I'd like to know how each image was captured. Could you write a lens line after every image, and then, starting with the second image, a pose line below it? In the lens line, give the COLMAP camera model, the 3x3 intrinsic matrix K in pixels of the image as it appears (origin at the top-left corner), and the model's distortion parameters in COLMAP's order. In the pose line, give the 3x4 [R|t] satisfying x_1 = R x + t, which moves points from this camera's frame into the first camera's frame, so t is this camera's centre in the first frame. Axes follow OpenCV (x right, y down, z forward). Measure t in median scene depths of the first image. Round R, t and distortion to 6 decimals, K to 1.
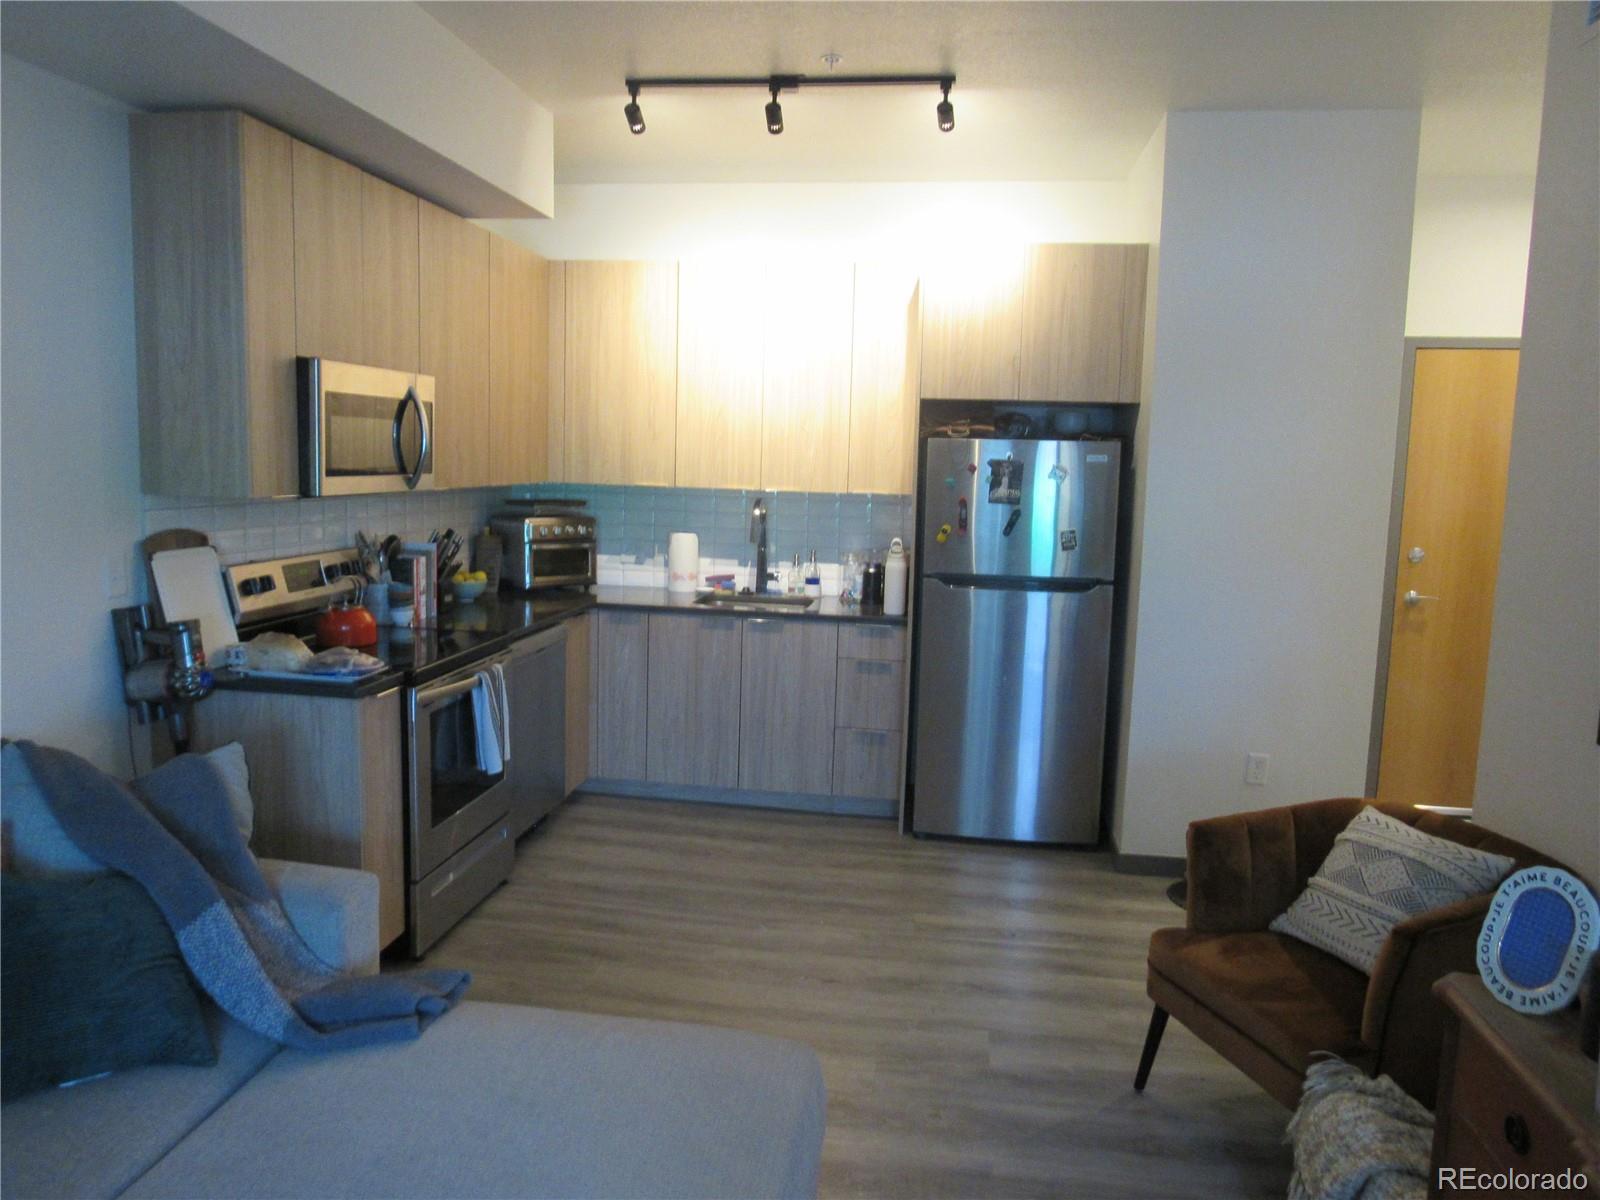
lens RADIAL K [[1159.1, 0, 800.0], [0, 1159.1, 600.0], [0, 0, 1]] dist [-0.034511, 0.037293]
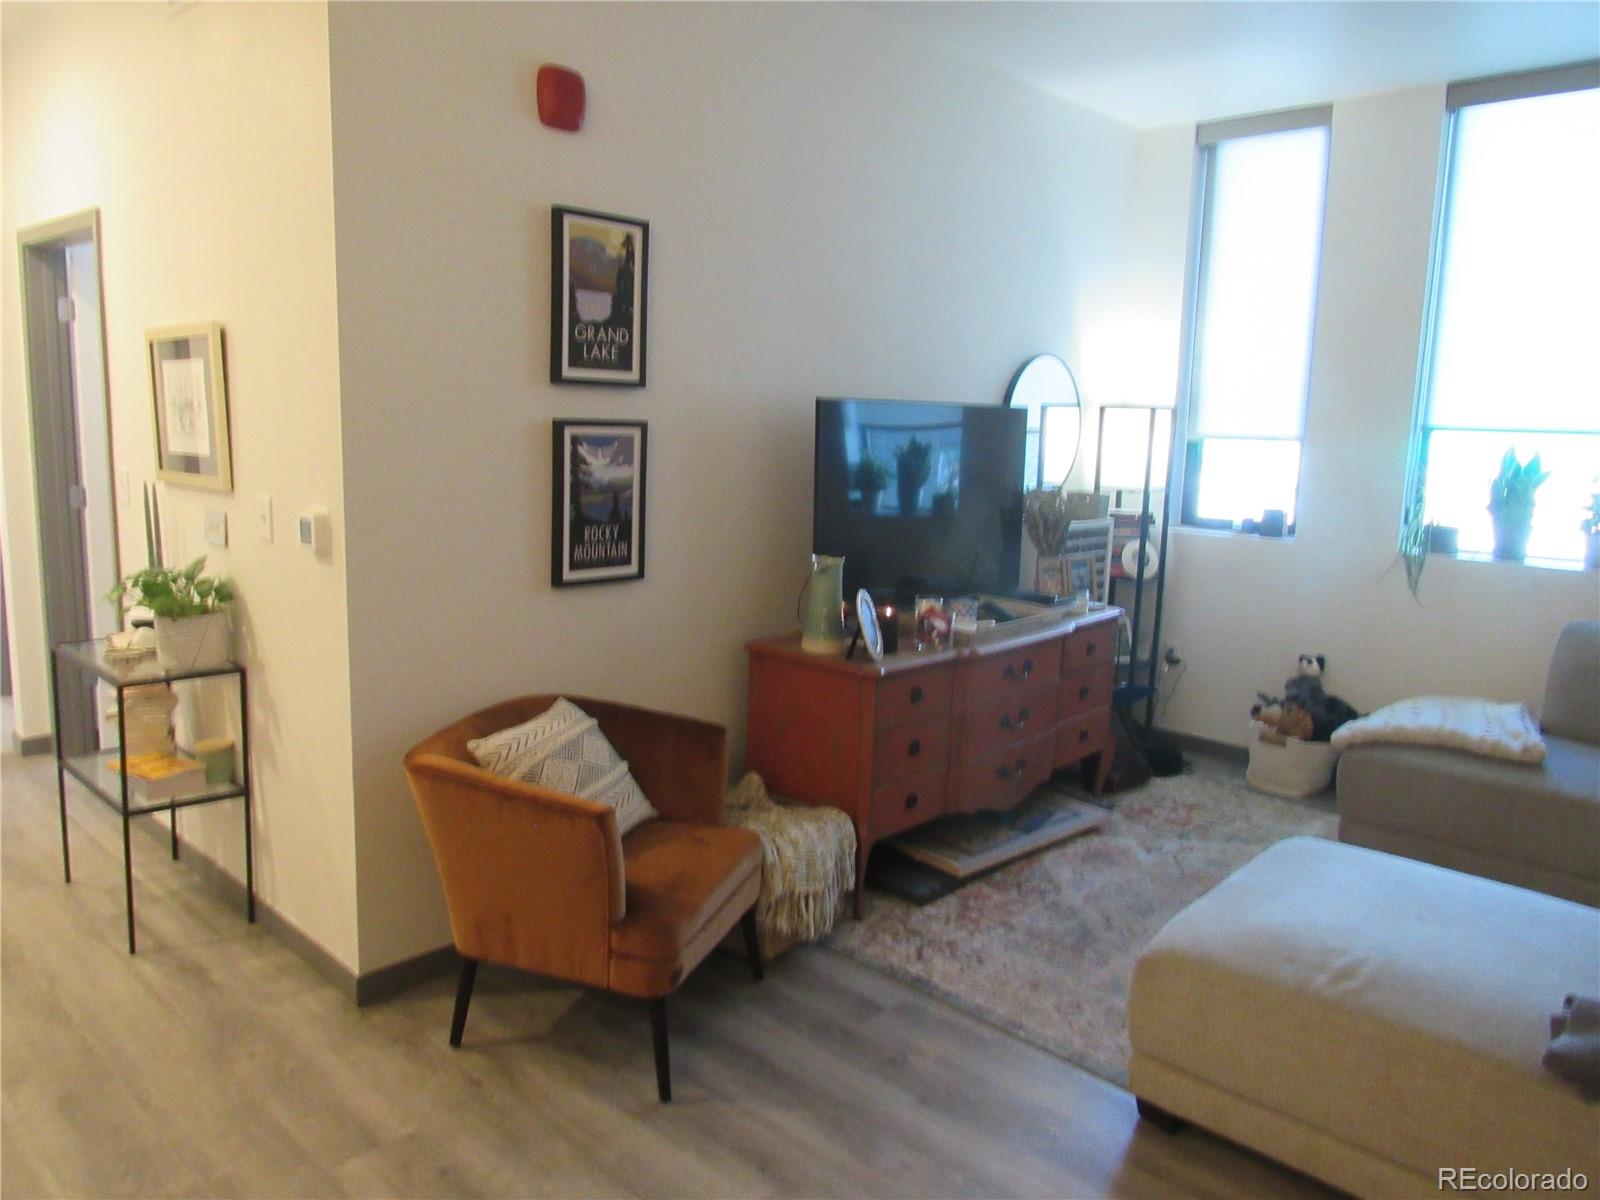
lens RADIAL K [[1159.1, 0, 800.0], [0, 1159.1, 600.0], [0, 0, 1]] dist [-0.034511, 0.037293]
pose [[-0.819938, -0.145194, 0.553733, -0.125959], [0.012533, 0.962515, 0.270939, -0.102097], [-0.572315, 0.229094, -0.787383, 0.891633]]
